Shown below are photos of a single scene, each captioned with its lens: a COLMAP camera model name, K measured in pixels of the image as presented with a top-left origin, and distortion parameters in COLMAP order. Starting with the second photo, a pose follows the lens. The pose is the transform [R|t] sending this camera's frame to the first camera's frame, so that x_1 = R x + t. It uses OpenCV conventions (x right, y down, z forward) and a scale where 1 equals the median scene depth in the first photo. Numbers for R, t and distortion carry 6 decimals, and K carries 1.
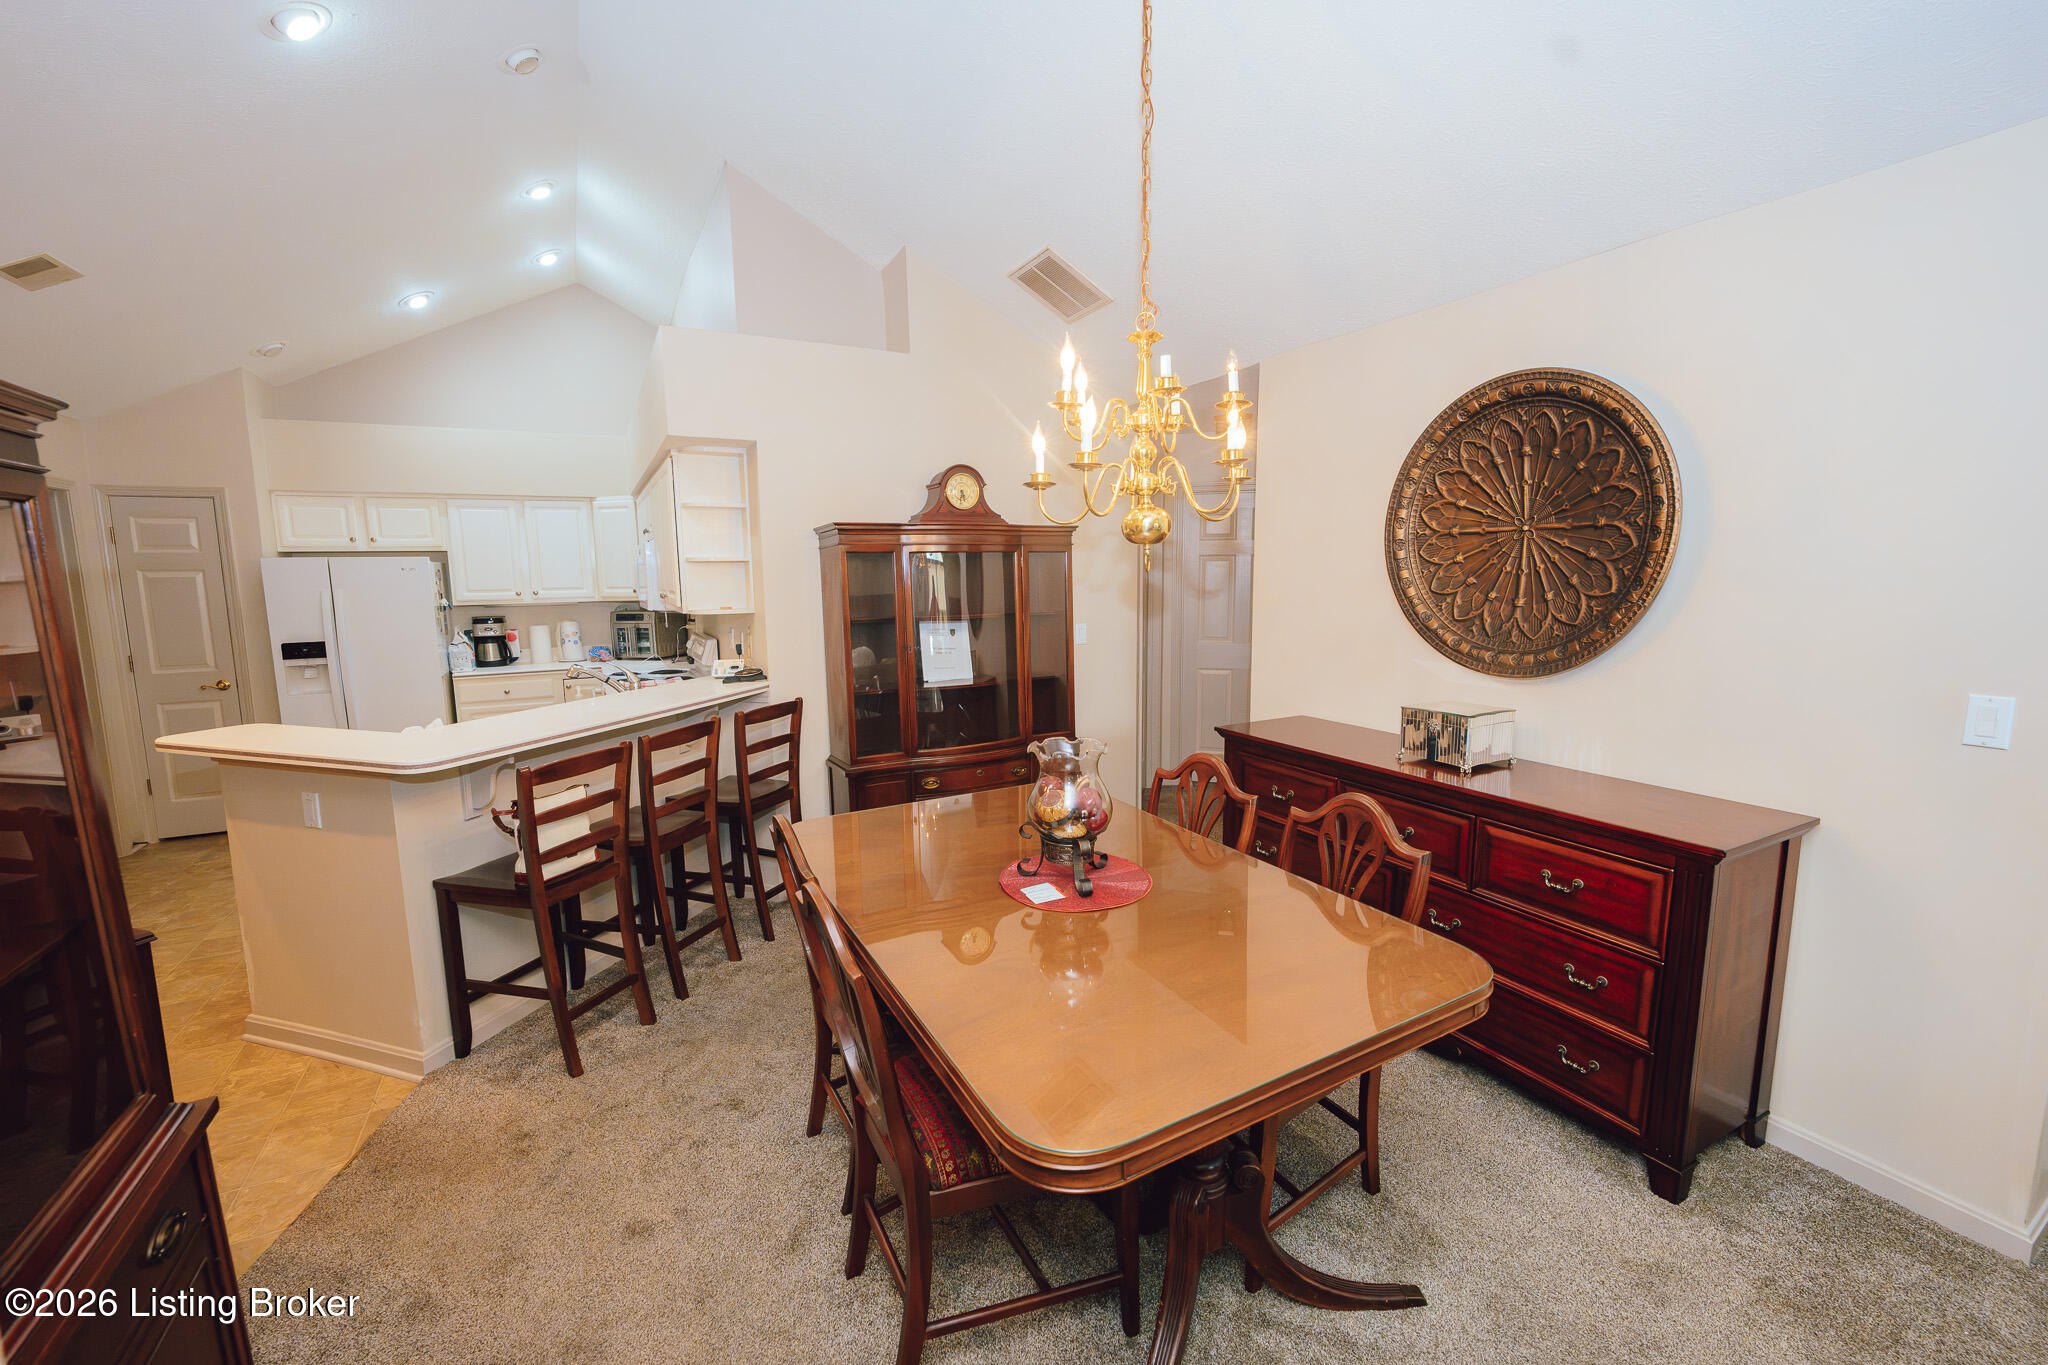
lens RADIAL K [[821.0, 0, 1025.8], [0, 821.0, 681.0], [0, 0, 1]] dist [-0.012504, -0.001166]
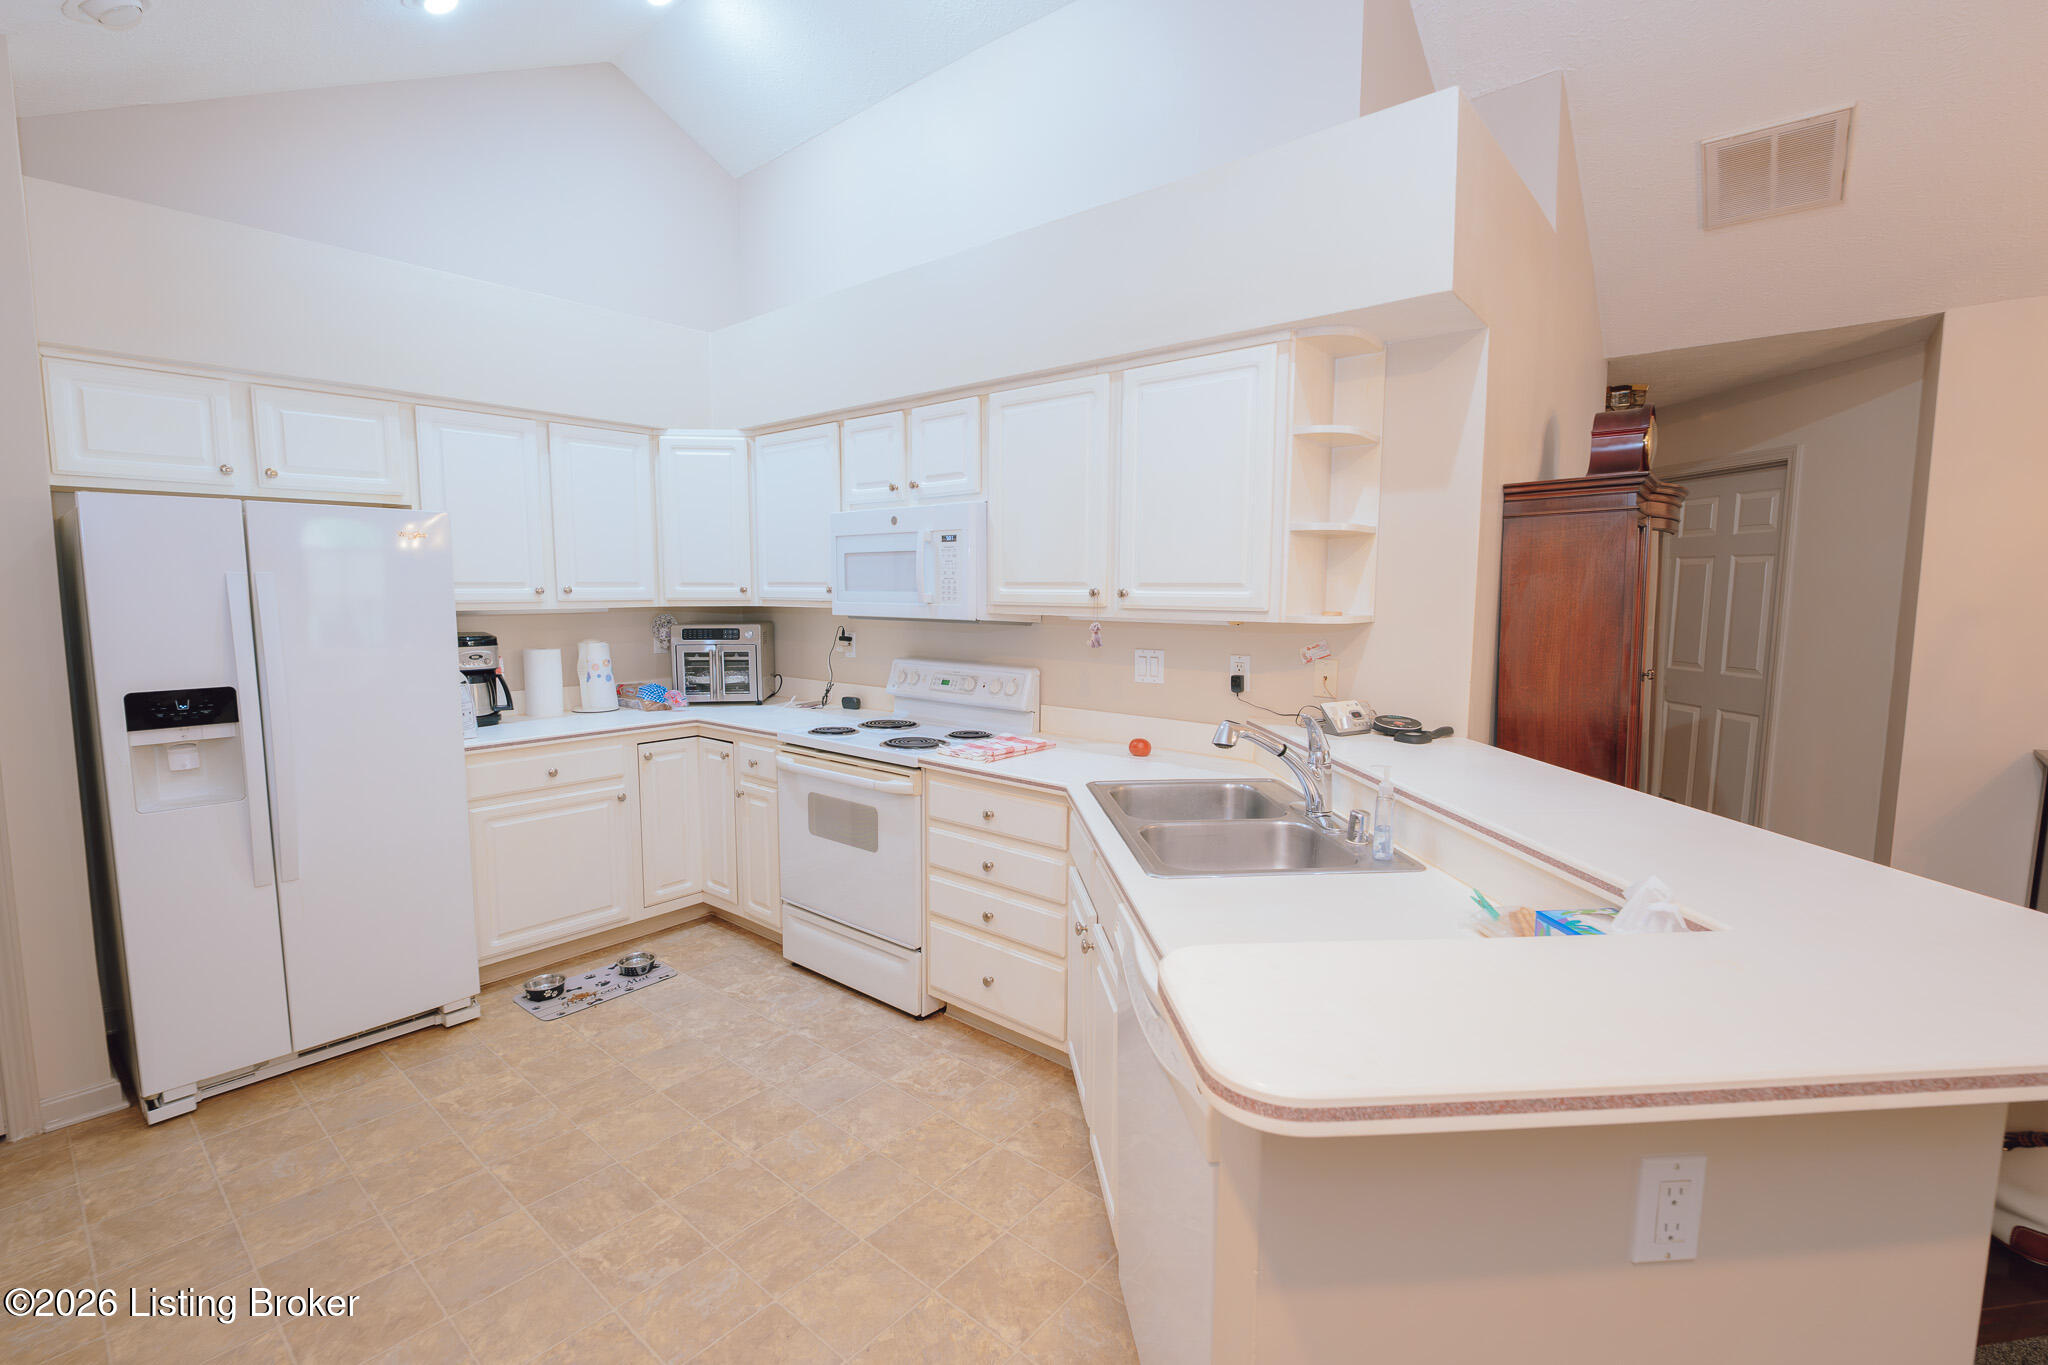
lens RADIAL K [[880.3, 0, 1024.8], [0, 880.3, 682.9], [0, 0, 1]] dist [-0.012472, -0.000239]
pose [[0.932678, -0.022392, 0.360014, -0.555381], [0.031966, 0.999275, -0.020662, -0.023908], [-0.359290, 0.030779, 0.932718, 0.351237]]
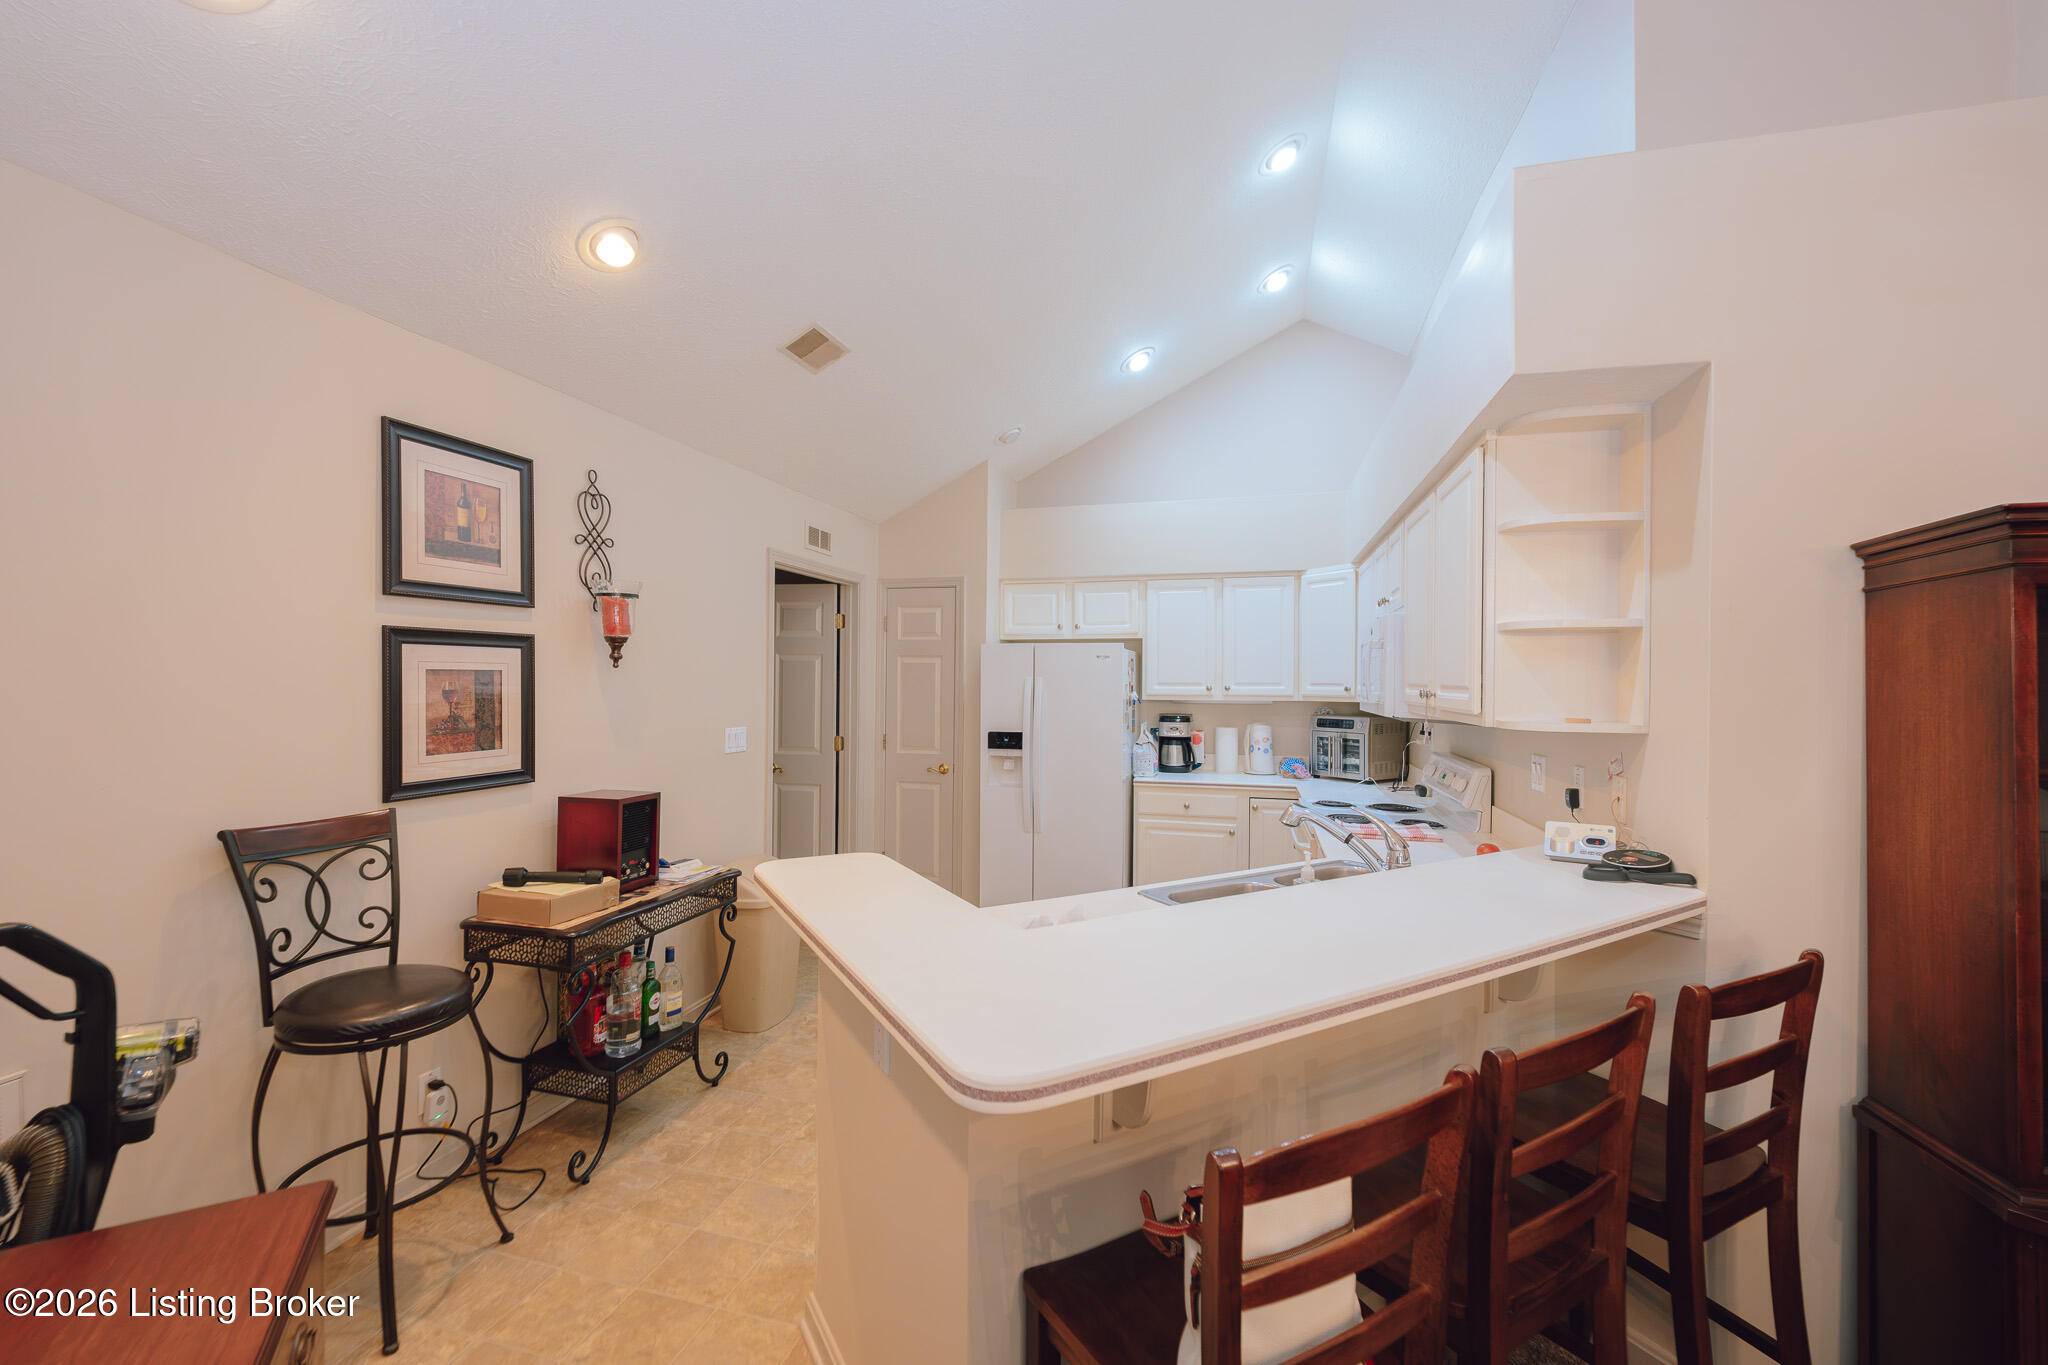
lens RADIAL K [[821.0, 0, 1019.0], [0, 821.0, 683.3], [0, 0, 1]] dist [-0.012504, -0.001166]
pose [[0.718209, 0.020235, -0.695533, -0.184756], [-0.107693, 0.990765, -0.082380, -0.023016], [0.687443, 0.134070, 0.713755, 0.277891]]
